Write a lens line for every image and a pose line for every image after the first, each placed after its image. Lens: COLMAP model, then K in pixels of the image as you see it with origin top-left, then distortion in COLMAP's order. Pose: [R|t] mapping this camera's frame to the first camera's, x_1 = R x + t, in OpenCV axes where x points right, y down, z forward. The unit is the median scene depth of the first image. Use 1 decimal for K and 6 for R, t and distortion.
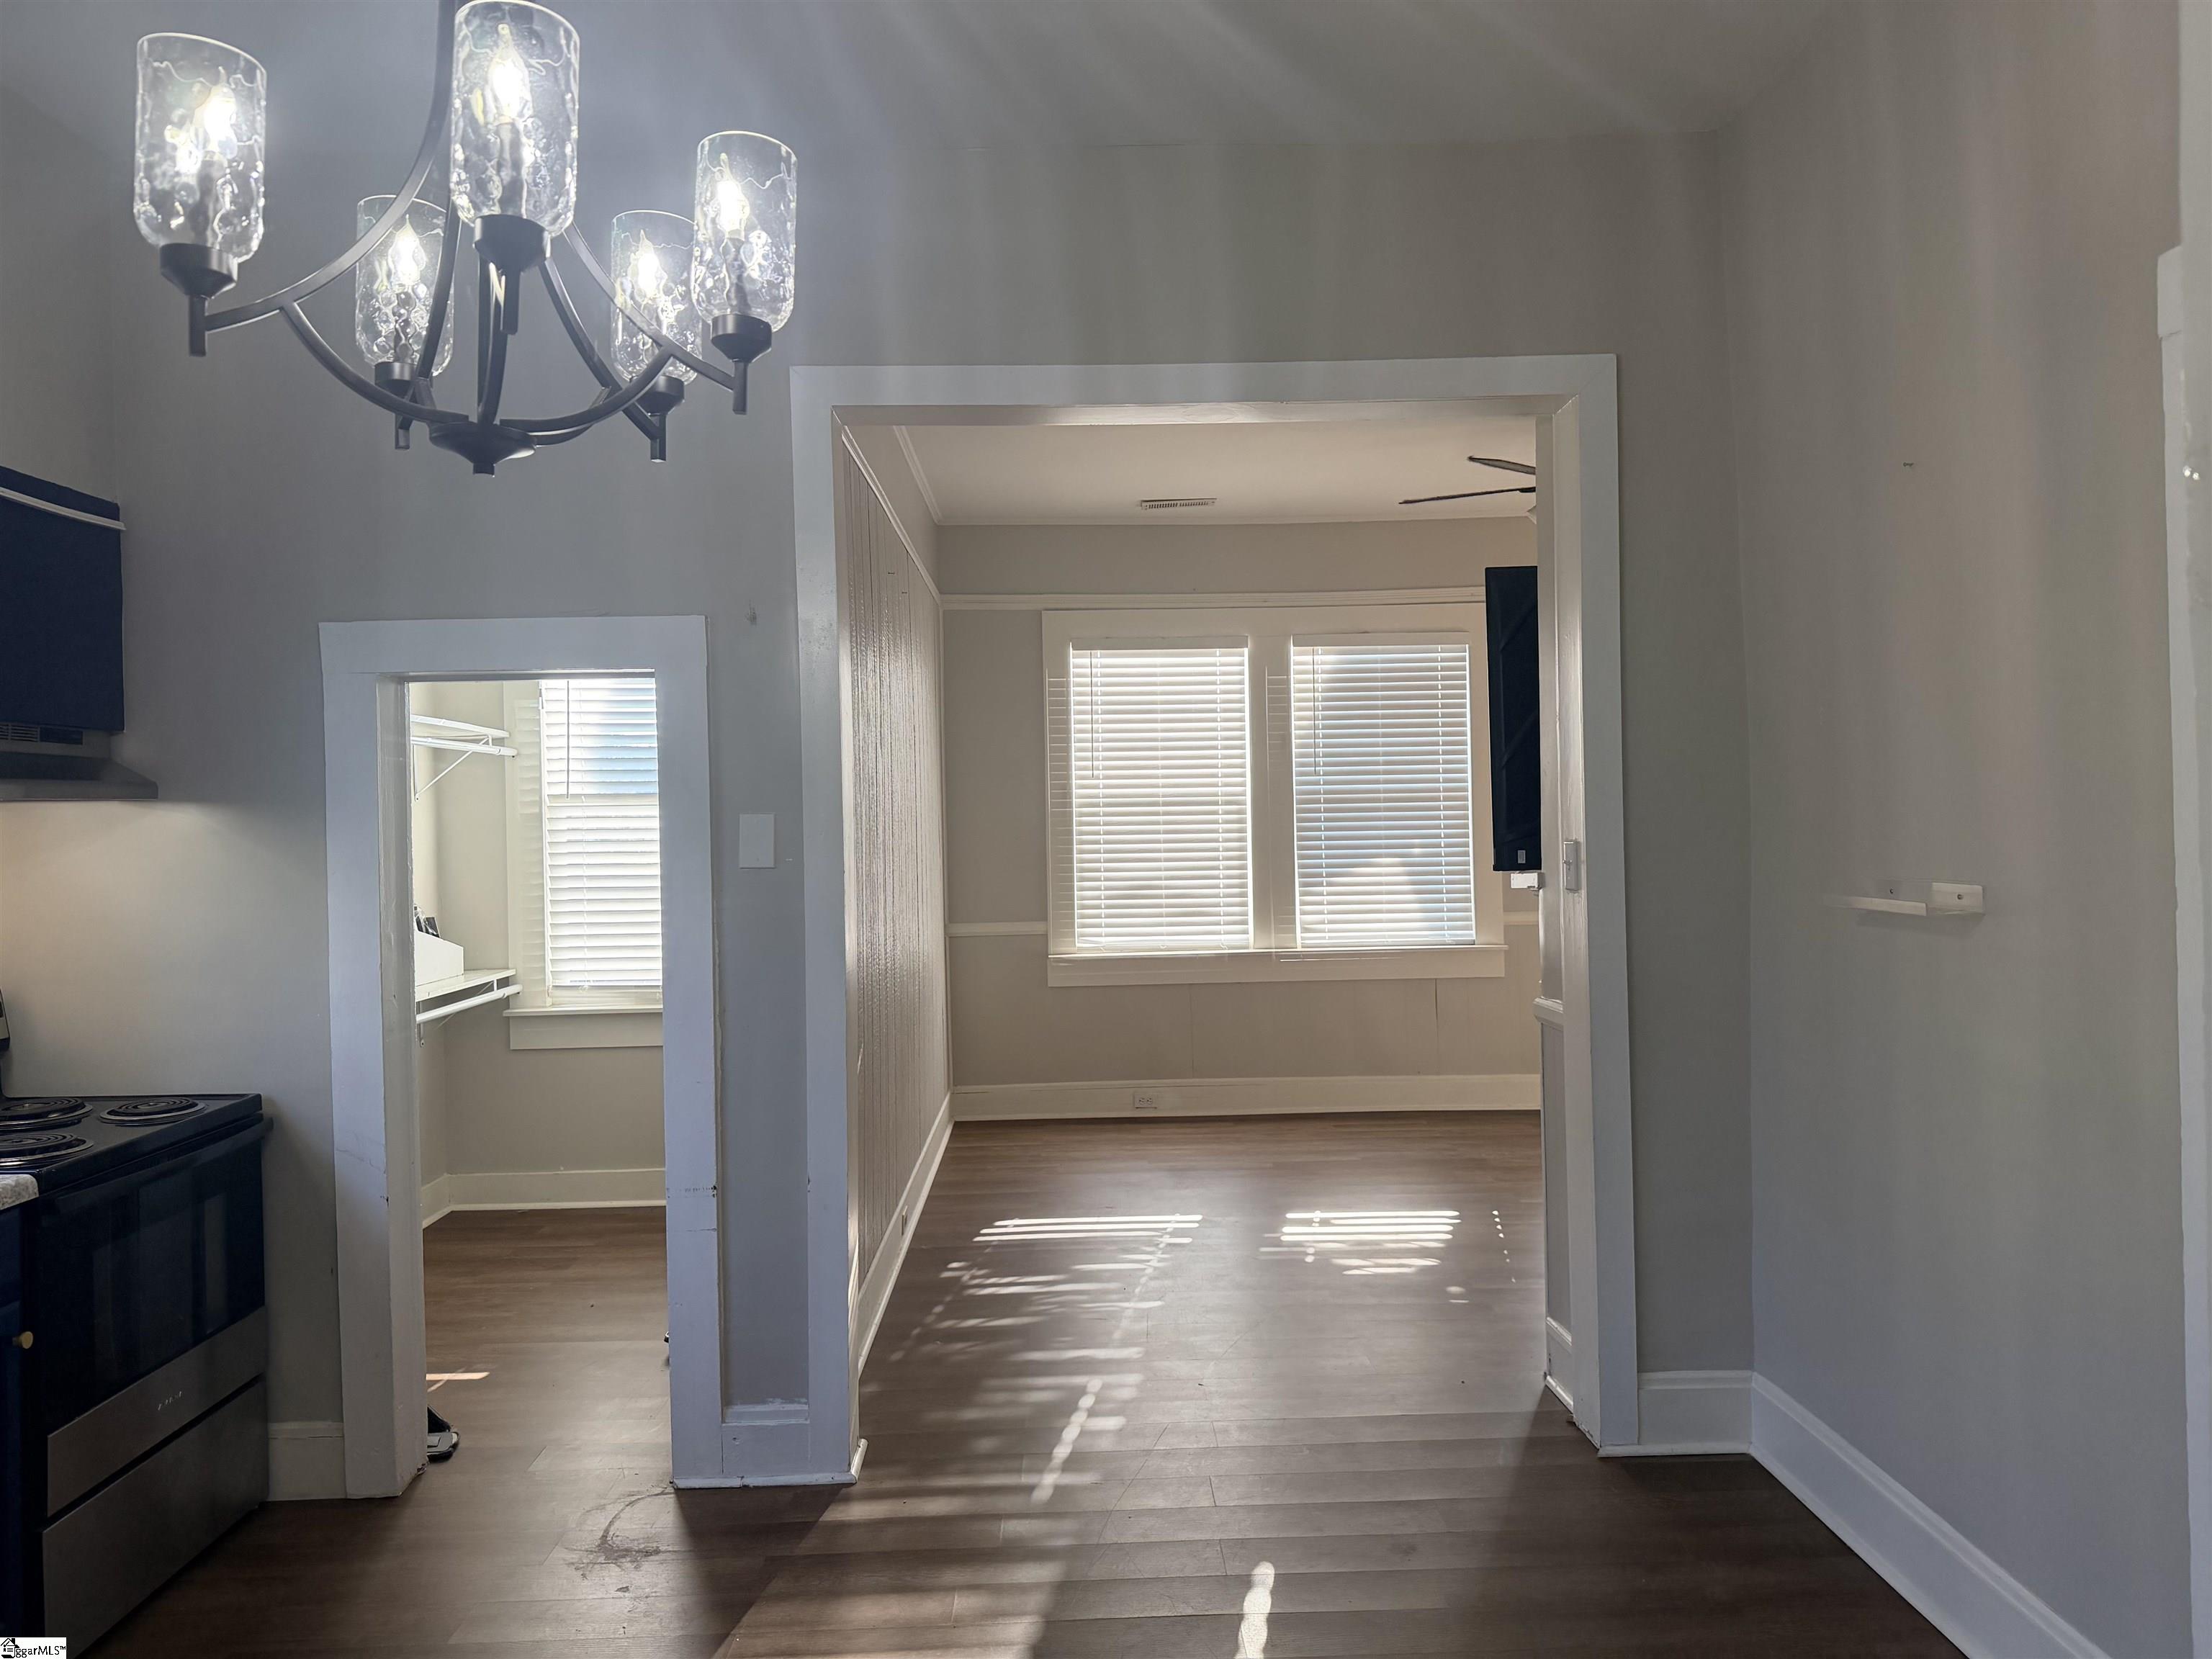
lens RADIAL K [[1551.4, 0, 1114.4], [0, 1551.4, 832.5], [0, 0, 1]] dist [0.055111, -0.068698]
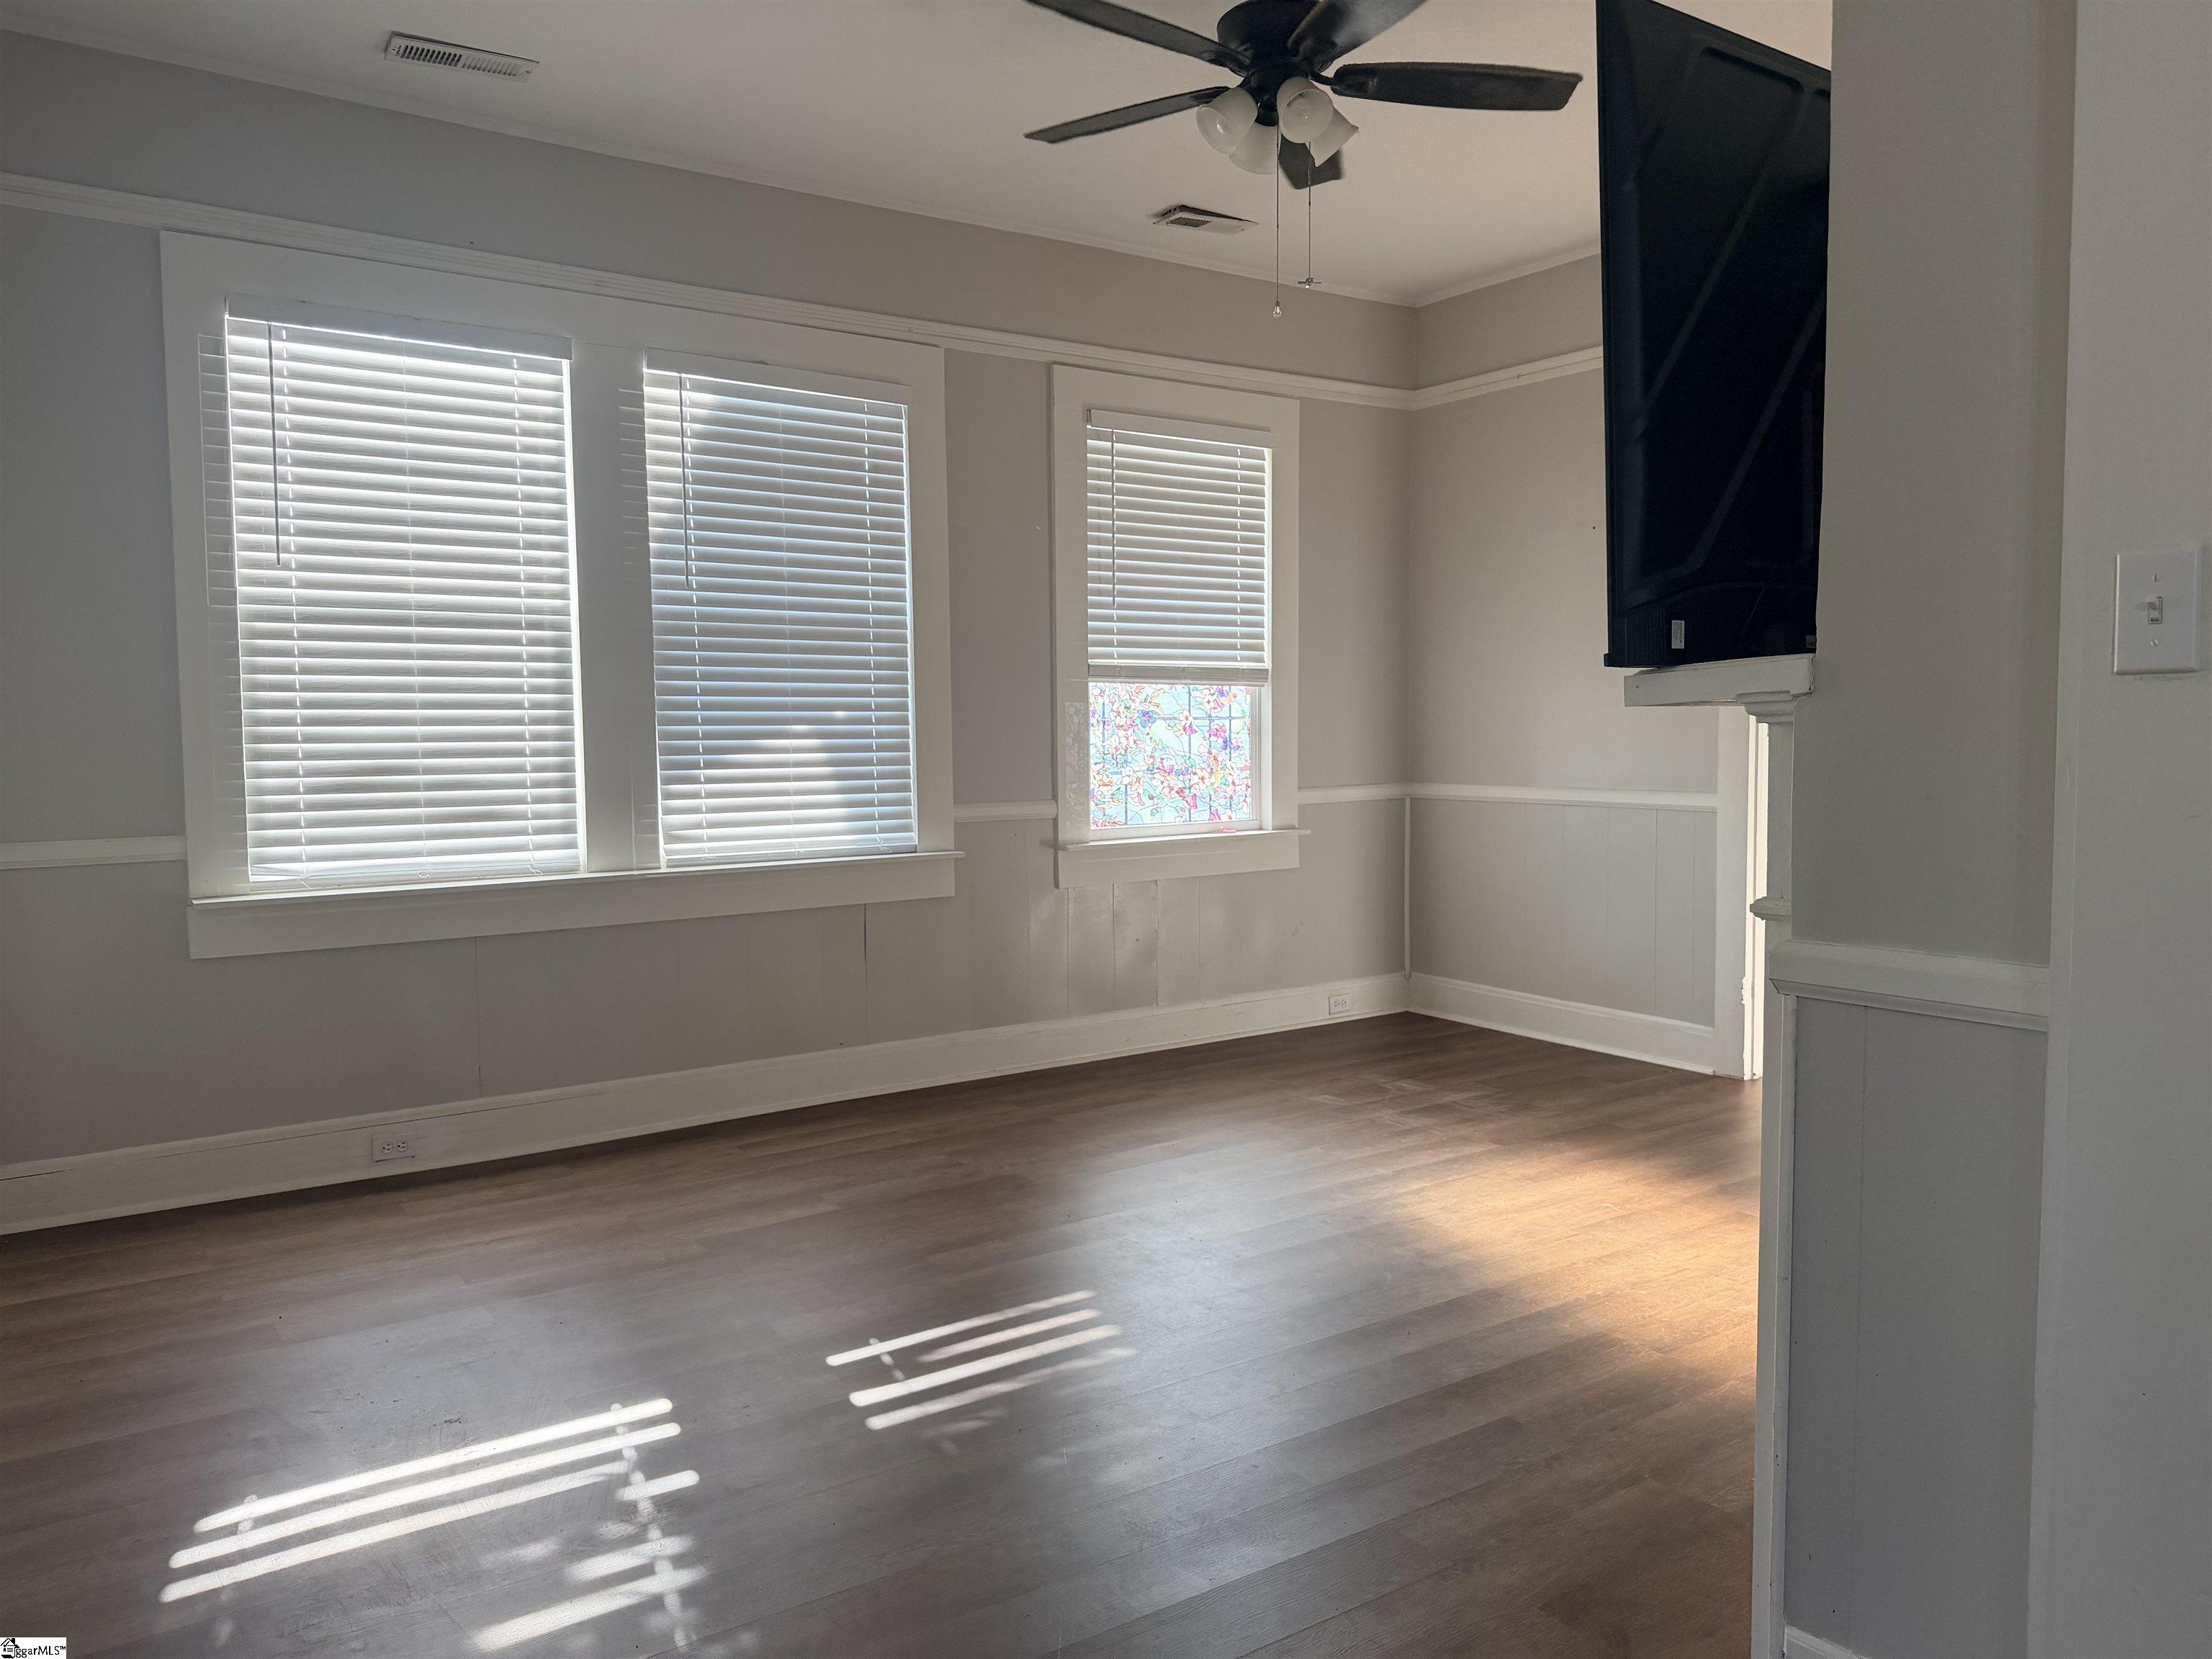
lens RADIAL K [[1551.4, 0, 1103.2], [0, 1551.4, 833.0], [0, 0, 1]] dist [0.055111, -0.068698]
pose [[0.830891, -0.026081, 0.555824, -0.079634], [-0.002695, 0.998701, 0.050891, 0.028436], [-0.556429, -0.043783, 0.829741, 0.388069]]
